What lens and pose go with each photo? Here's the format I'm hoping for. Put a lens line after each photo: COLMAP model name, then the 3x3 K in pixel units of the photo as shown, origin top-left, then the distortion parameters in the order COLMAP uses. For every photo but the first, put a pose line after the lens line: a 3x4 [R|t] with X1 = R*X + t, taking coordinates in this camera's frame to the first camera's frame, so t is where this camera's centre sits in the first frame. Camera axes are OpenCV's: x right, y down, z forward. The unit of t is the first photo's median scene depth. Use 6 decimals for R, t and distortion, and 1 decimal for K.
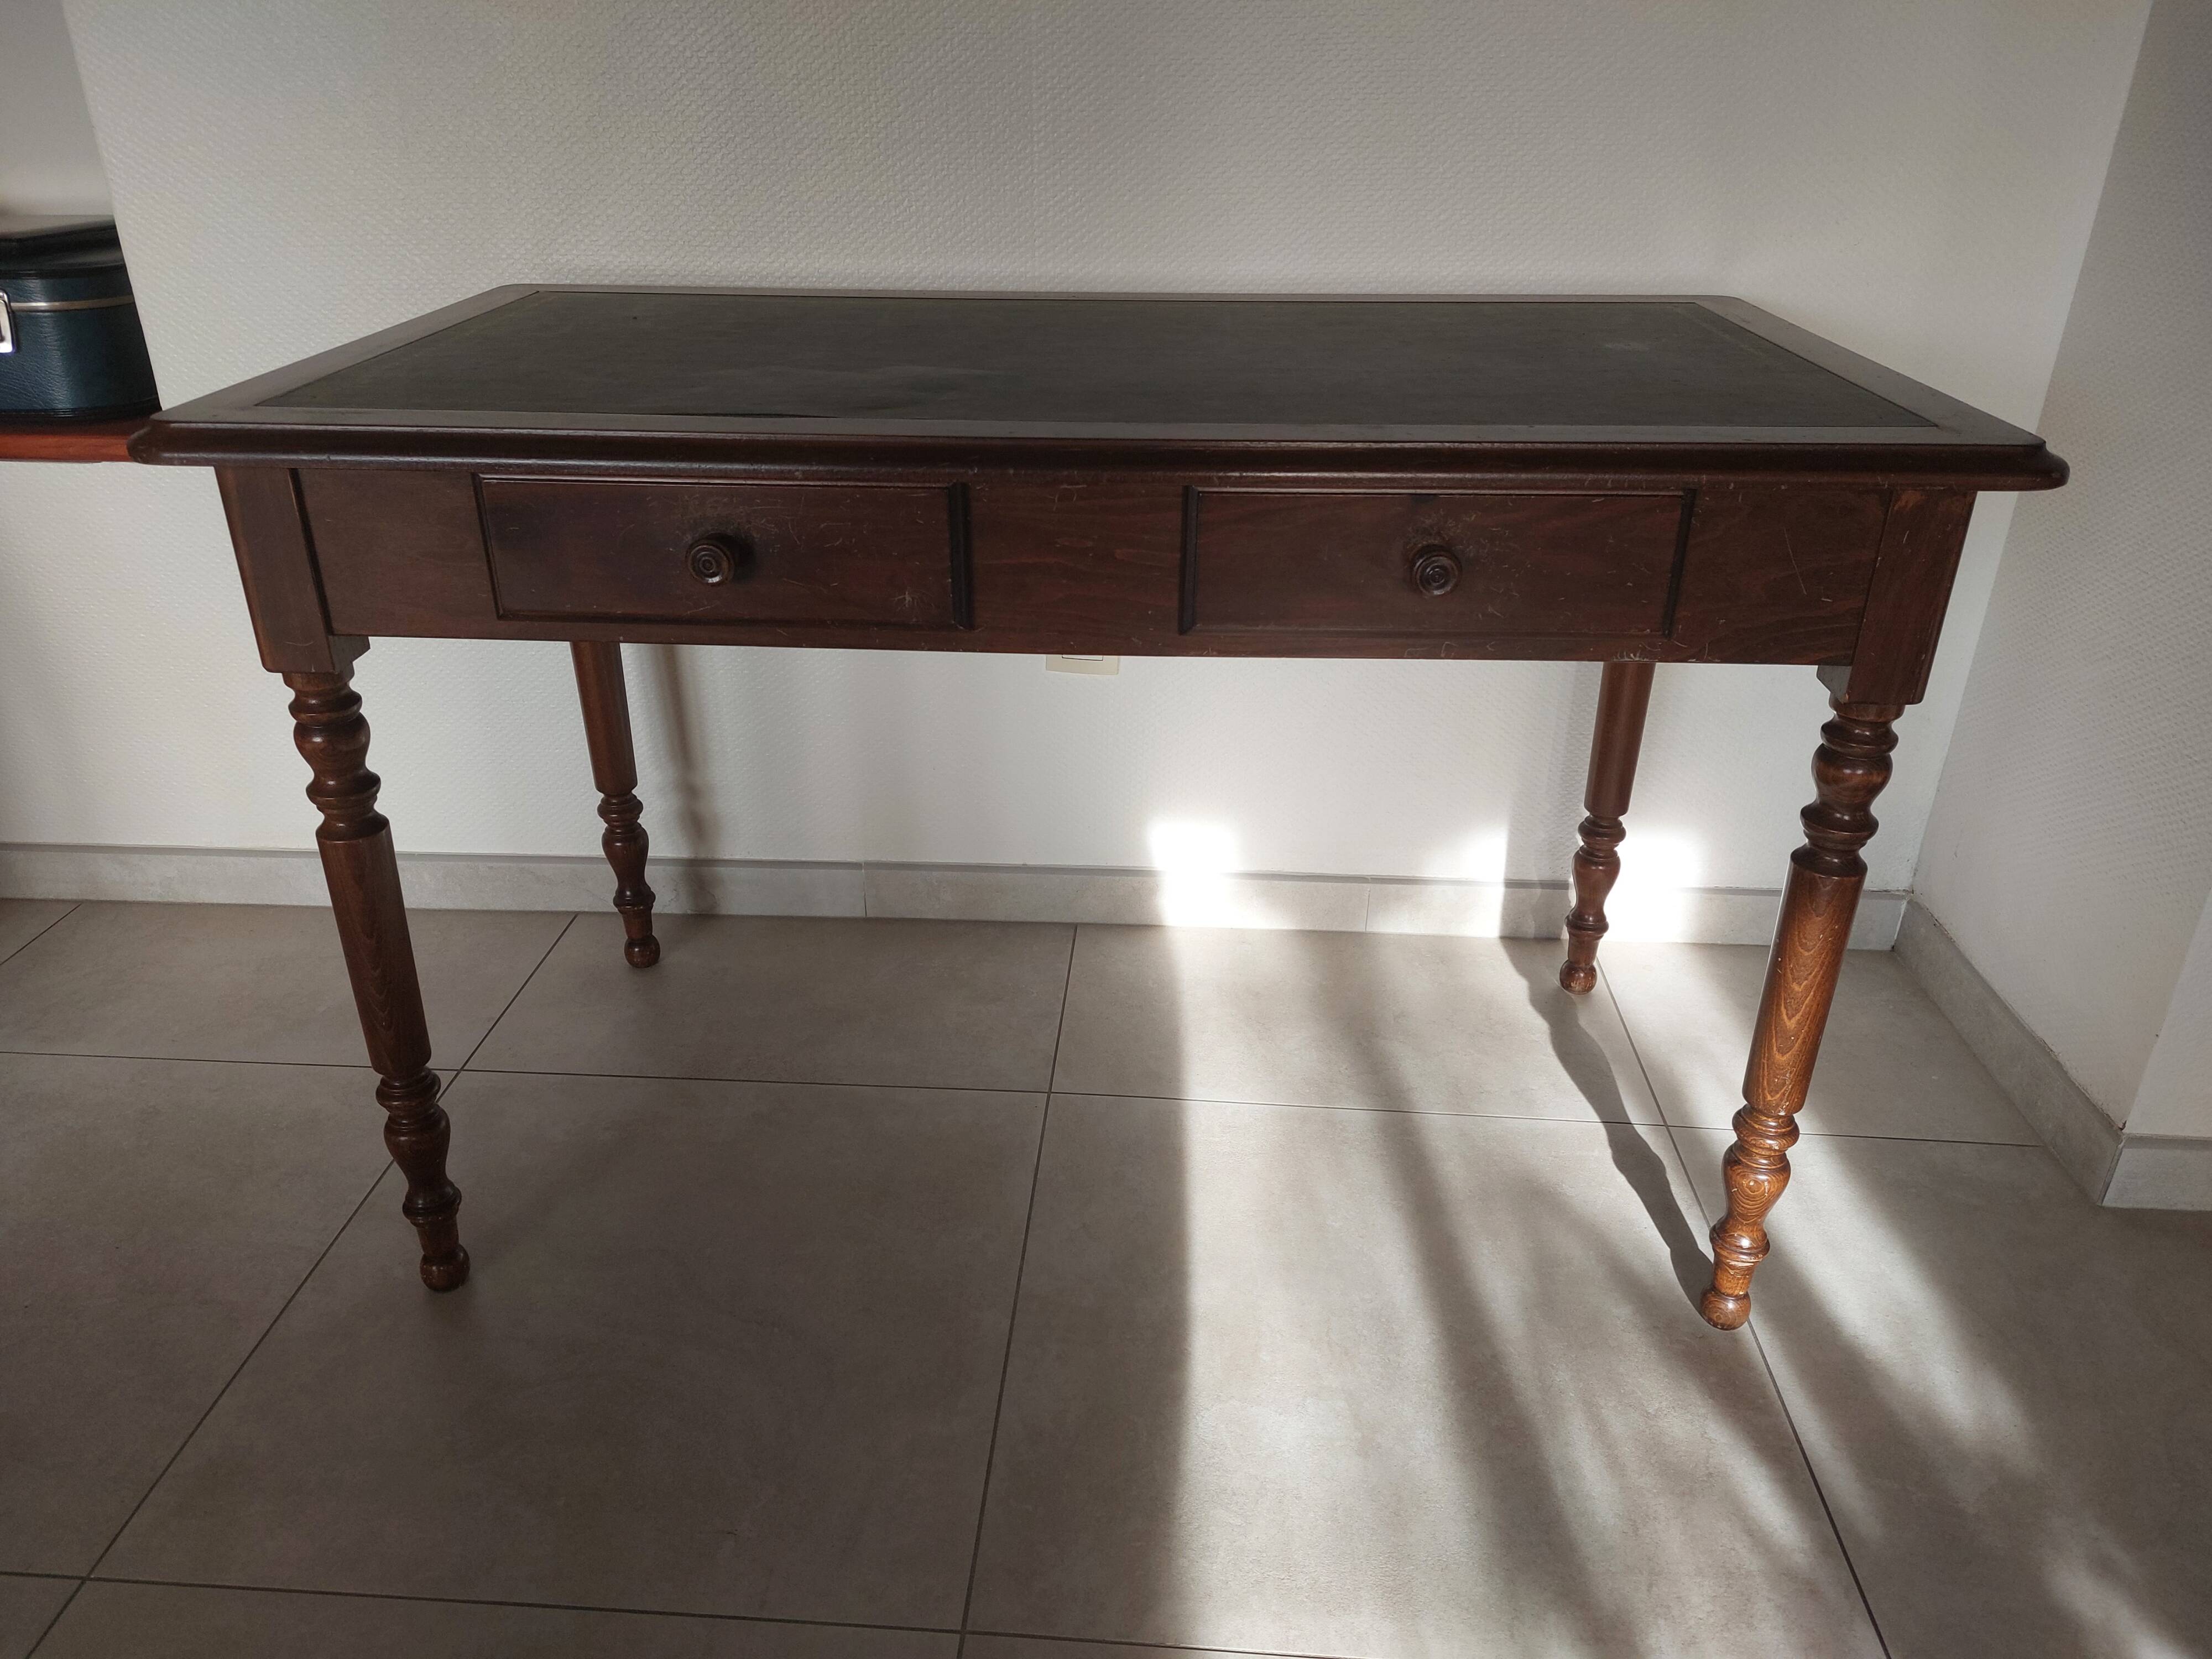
lens RADIAL K [[1621.8, 0, 1084.9], [0, 1621.8, 842.8], [0, 0, 1]] dist [0.086019, -0.101511]
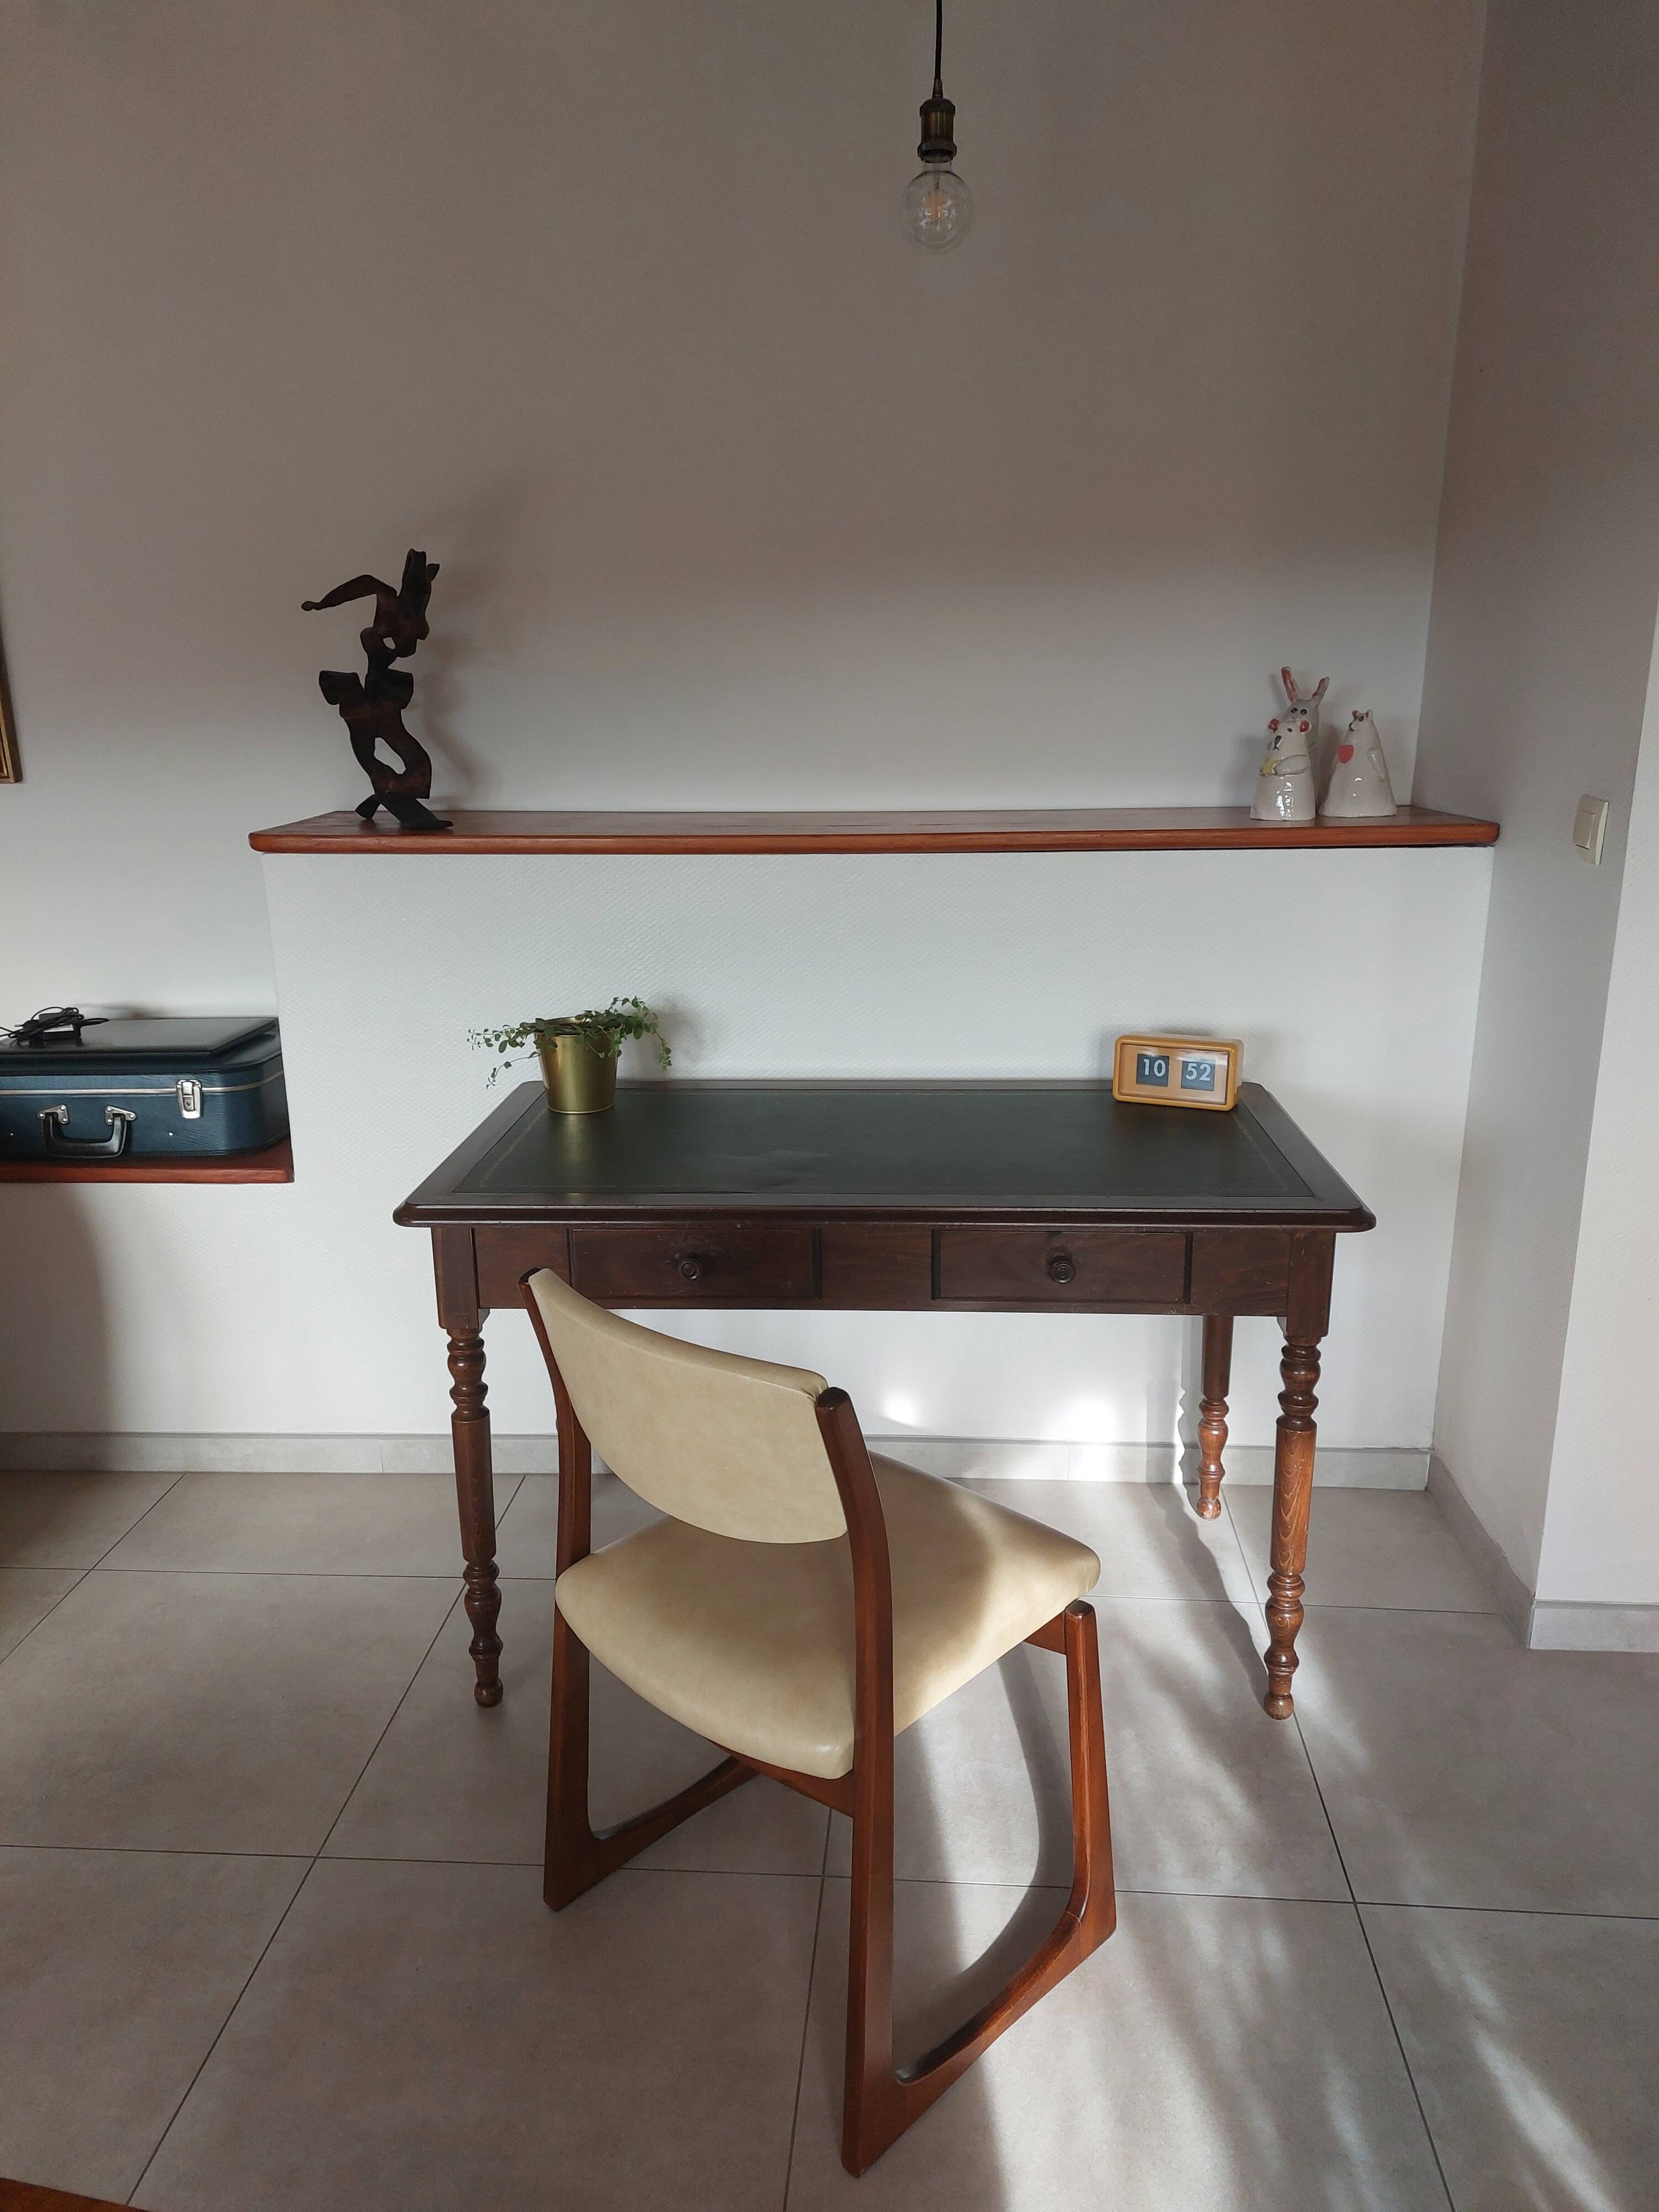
lens RADIAL K [[1621.8, 0, 825.6], [0, 1621.8, 1125.2], [0, 0, 1]] dist [0.086019, -0.101511]
pose [[0.999831, -0.014717, -0.010998, -0.031539], [0.012426, 0.982609, -0.185272, 0.013956], [0.013533, 0.185104, 0.982626, -0.682837]]
